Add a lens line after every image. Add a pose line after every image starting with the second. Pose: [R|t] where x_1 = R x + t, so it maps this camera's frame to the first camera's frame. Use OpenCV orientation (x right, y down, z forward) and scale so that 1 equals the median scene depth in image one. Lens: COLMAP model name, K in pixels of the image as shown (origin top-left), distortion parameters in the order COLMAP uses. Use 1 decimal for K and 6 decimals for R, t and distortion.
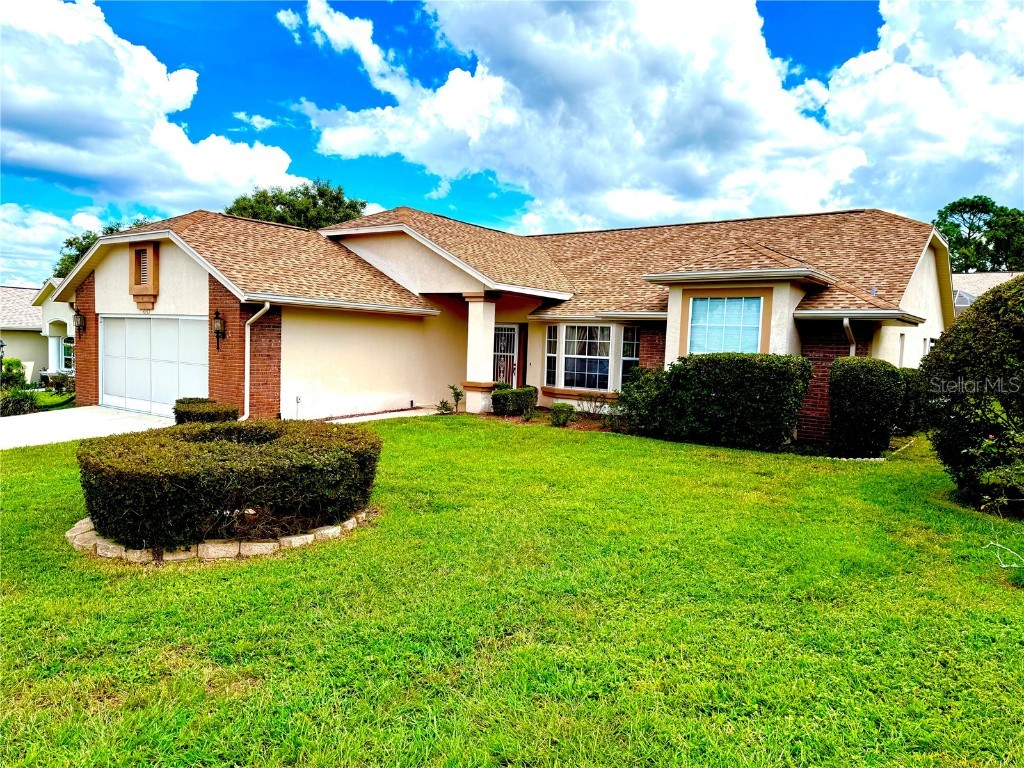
lens RADIAL K [[703.2, 0, 517.4], [0, 703.2, 386.2], [0, 0, 1]] dist [0.076288, -0.100566]
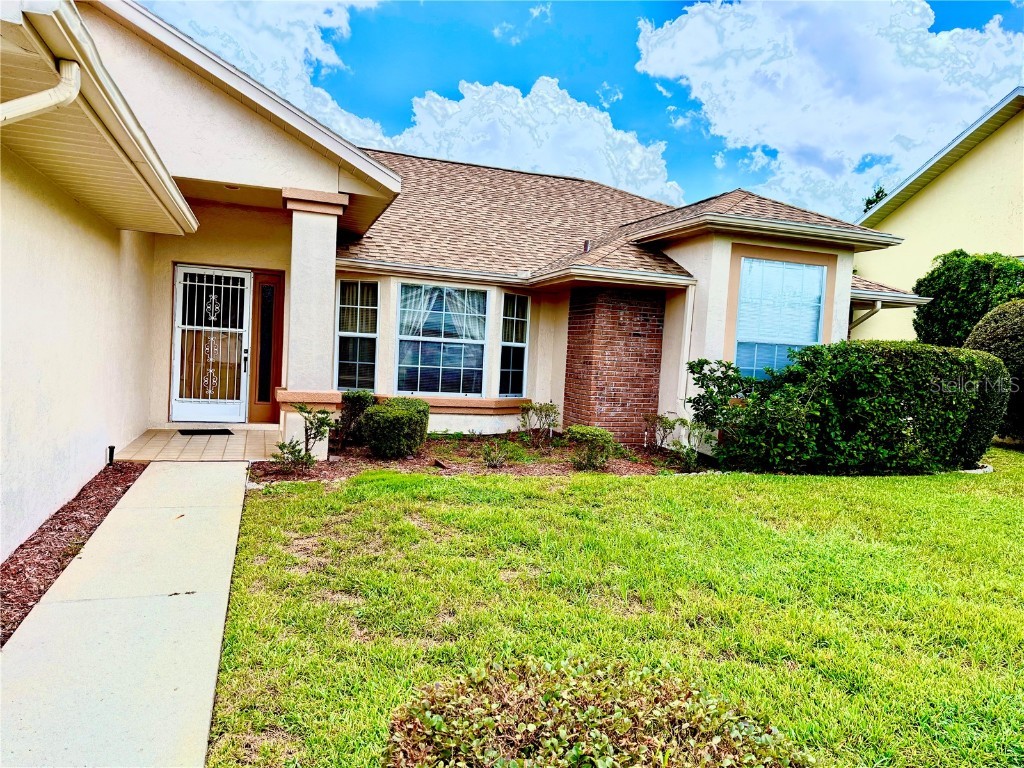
lens RADIAL K [[703.2, 0, 517.4], [0, 703.2, 386.2], [0, 0, 1]] dist [0.076288, -0.100566]
pose [[0.589188, -0.041336, 0.806938, -0.347769], [0.012013, 0.999028, 0.042405, -0.027973], [-0.807907, -0.015290, 0.589112, 0.615386]]
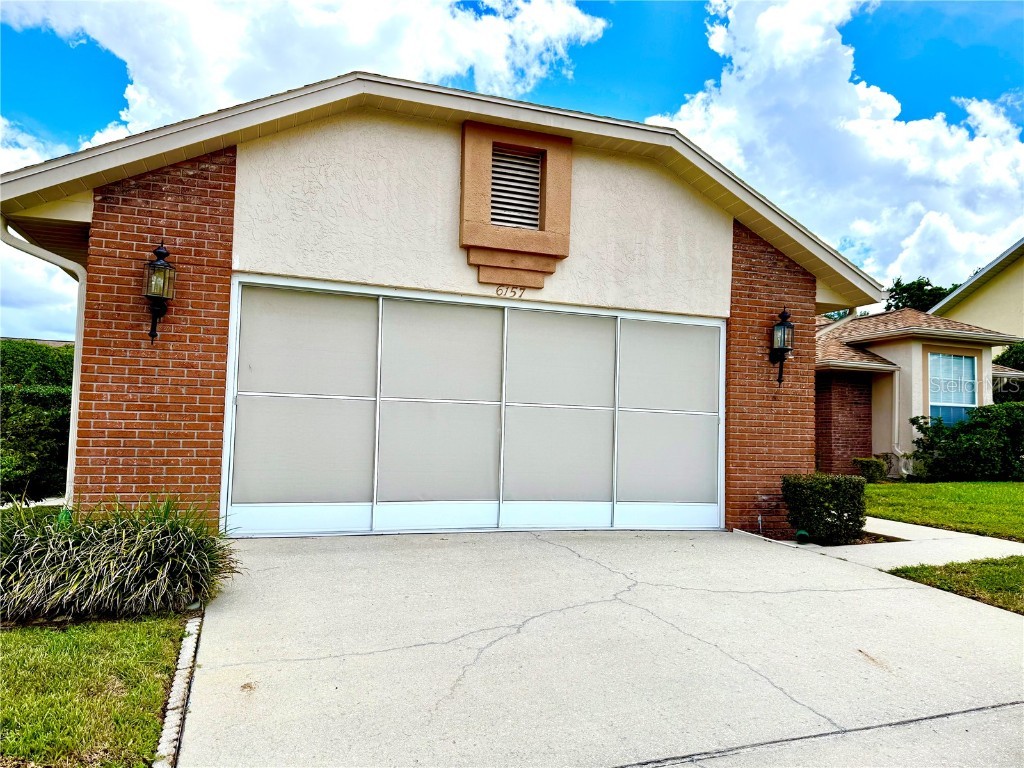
lens RADIAL K [[703.2, 0, 517.4], [0, 703.2, 386.2], [0, 0, 1]] dist [0.076288, -0.100566]
pose [[0.578191, 0.037805, 0.815025, -0.797712], [0.041892, 0.996233, -0.075929, -0.015437], [-0.814825, 0.078045, 0.574429, 0.708125]]
